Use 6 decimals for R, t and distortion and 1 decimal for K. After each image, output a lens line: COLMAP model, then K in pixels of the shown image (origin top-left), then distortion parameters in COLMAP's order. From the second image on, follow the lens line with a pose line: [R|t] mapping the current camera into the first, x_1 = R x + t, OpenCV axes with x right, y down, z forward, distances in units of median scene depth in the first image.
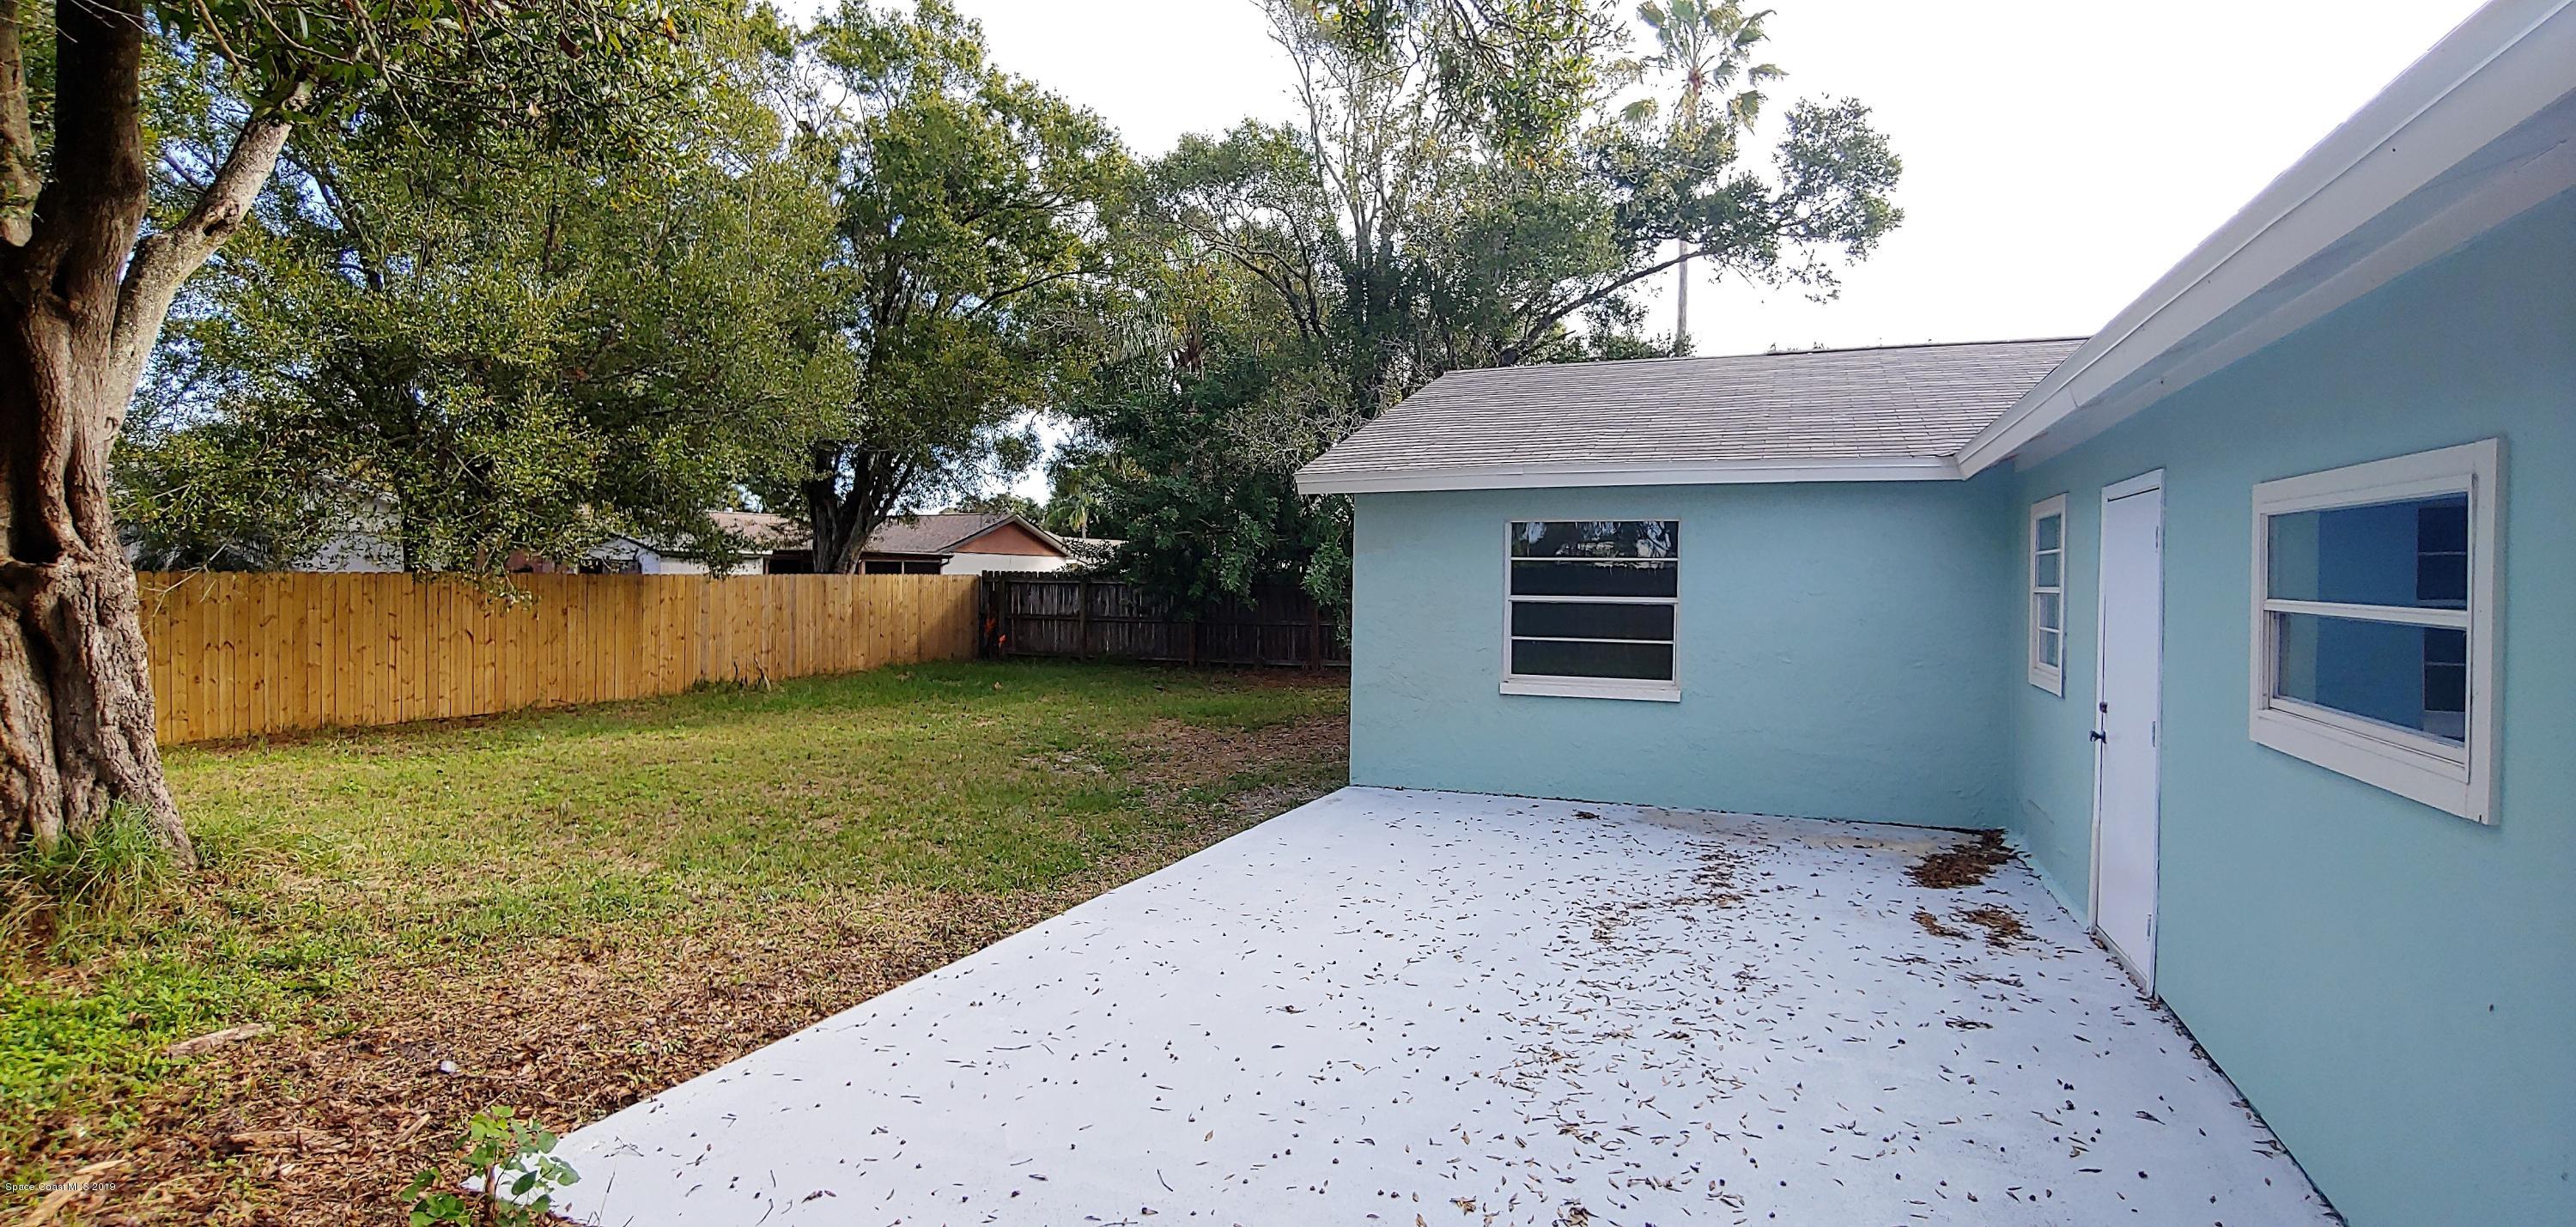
lens RADIAL K [[1234.0, 0, 1270.3], [0, 1234.0, 609.0], [0, 0, 1]] dist [-0.011744, -0.000969]
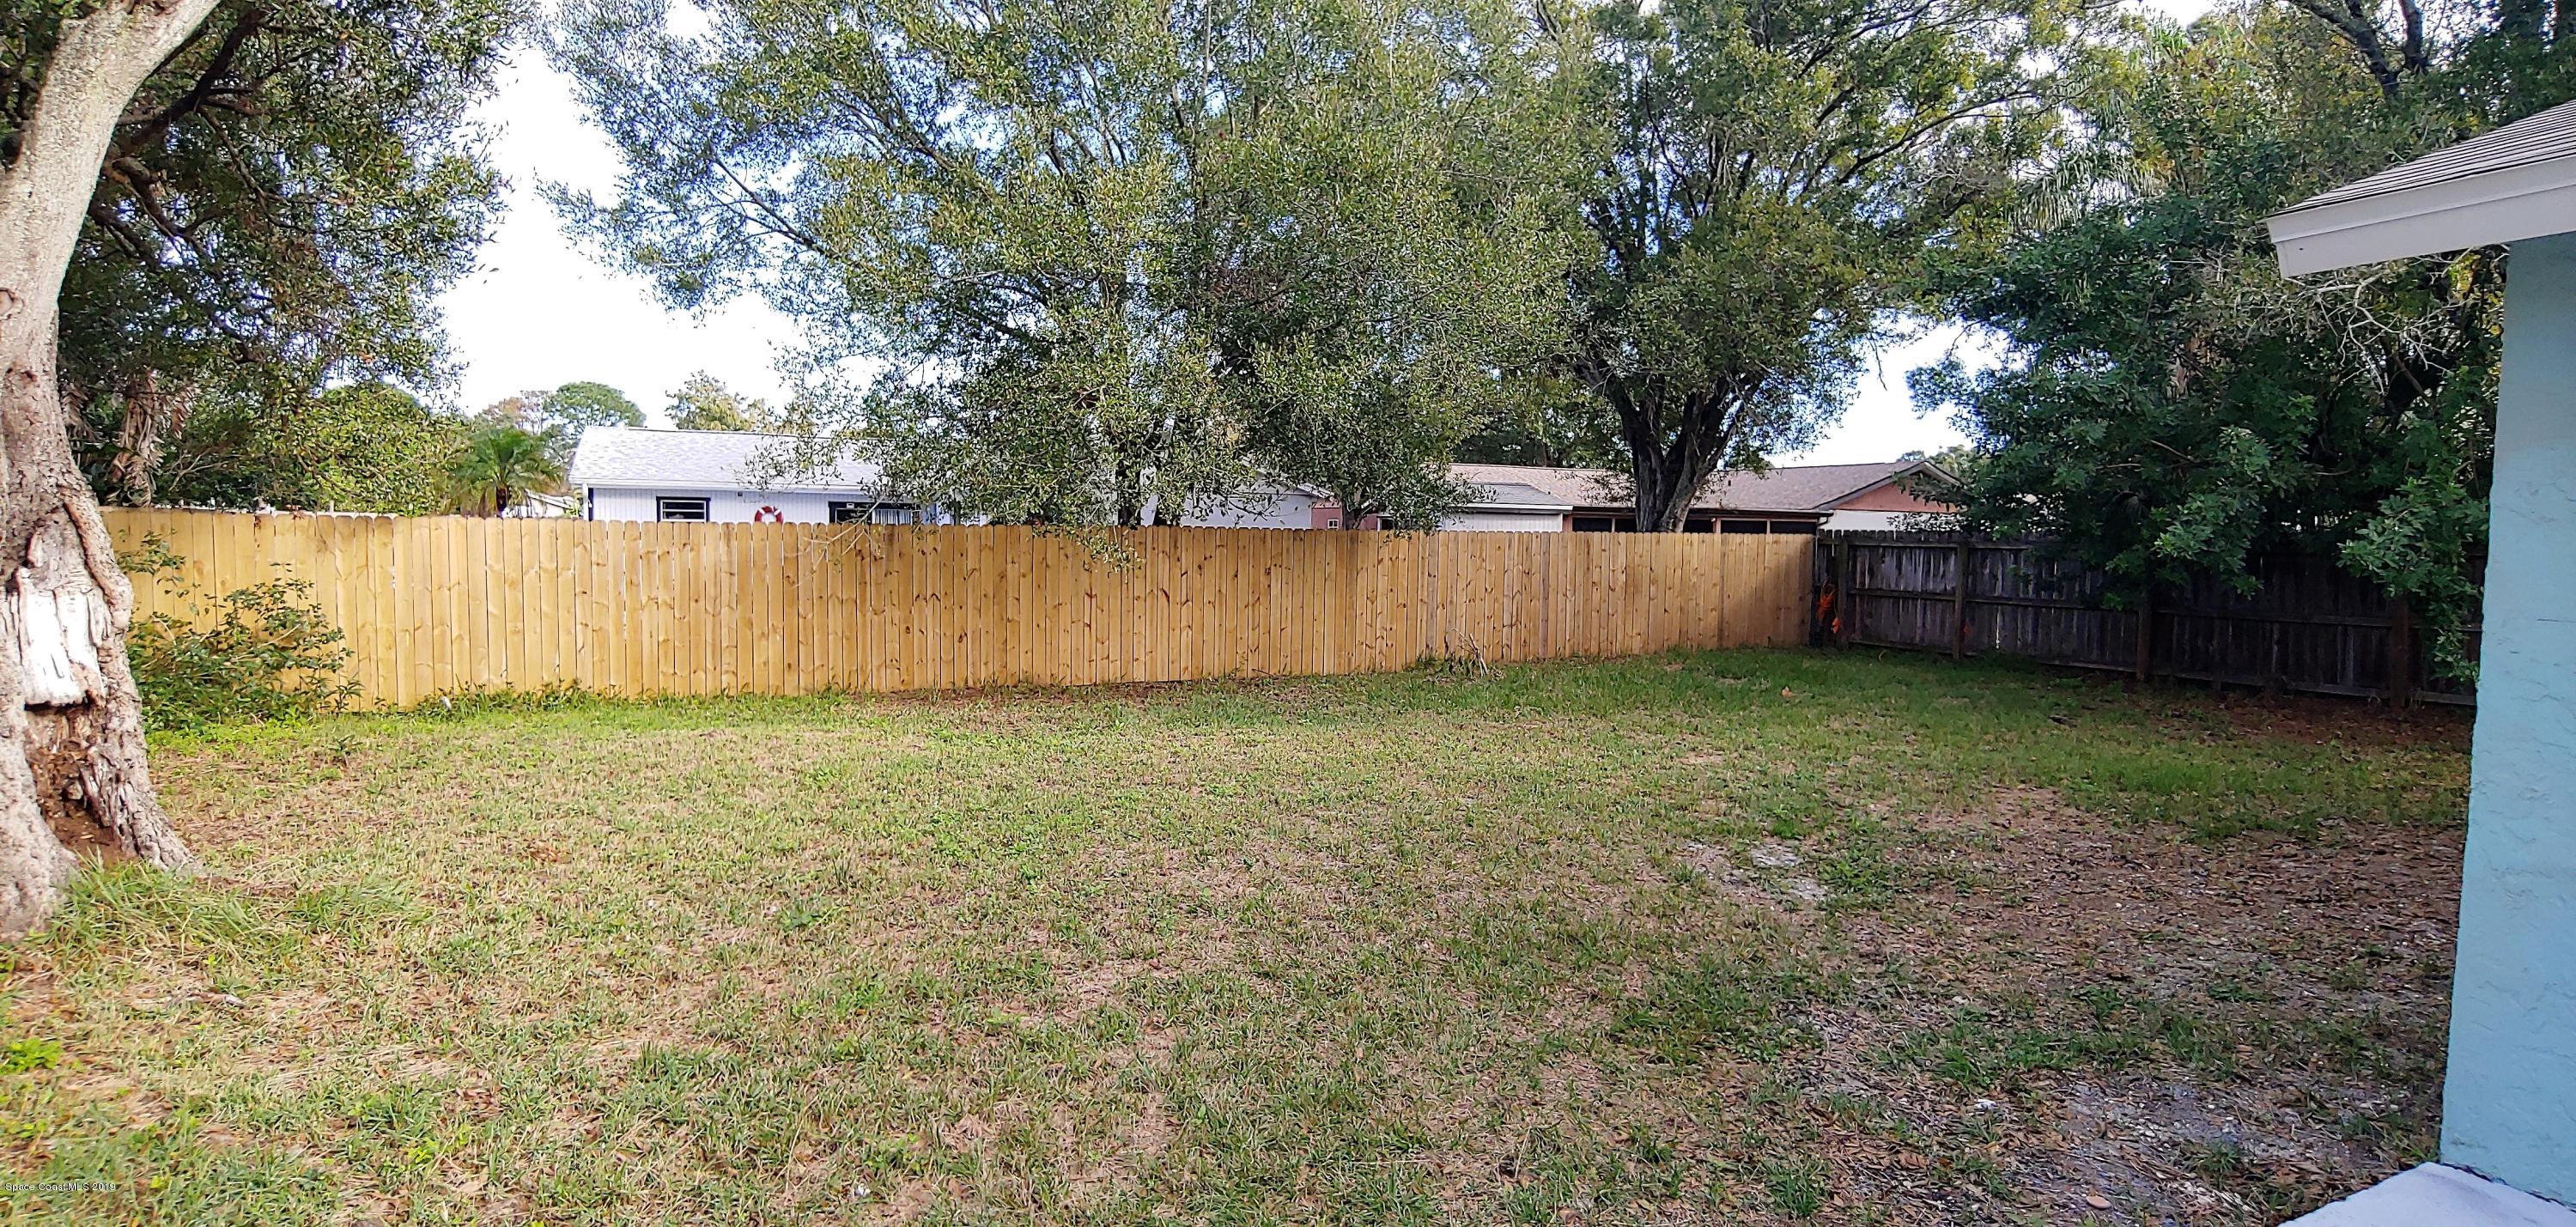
lens RADIAL K [[1234.0, 0, 1296.9], [0, 1234.0, 589.3], [0, 0, 1]] dist [-0.011744, -0.000969]
pose [[0.756452, 0.034551, -0.653135, 0.019574], [-0.025503, 0.999402, 0.023331, -0.004705], [0.653551, -0.000992, 0.756882, 0.259530]]
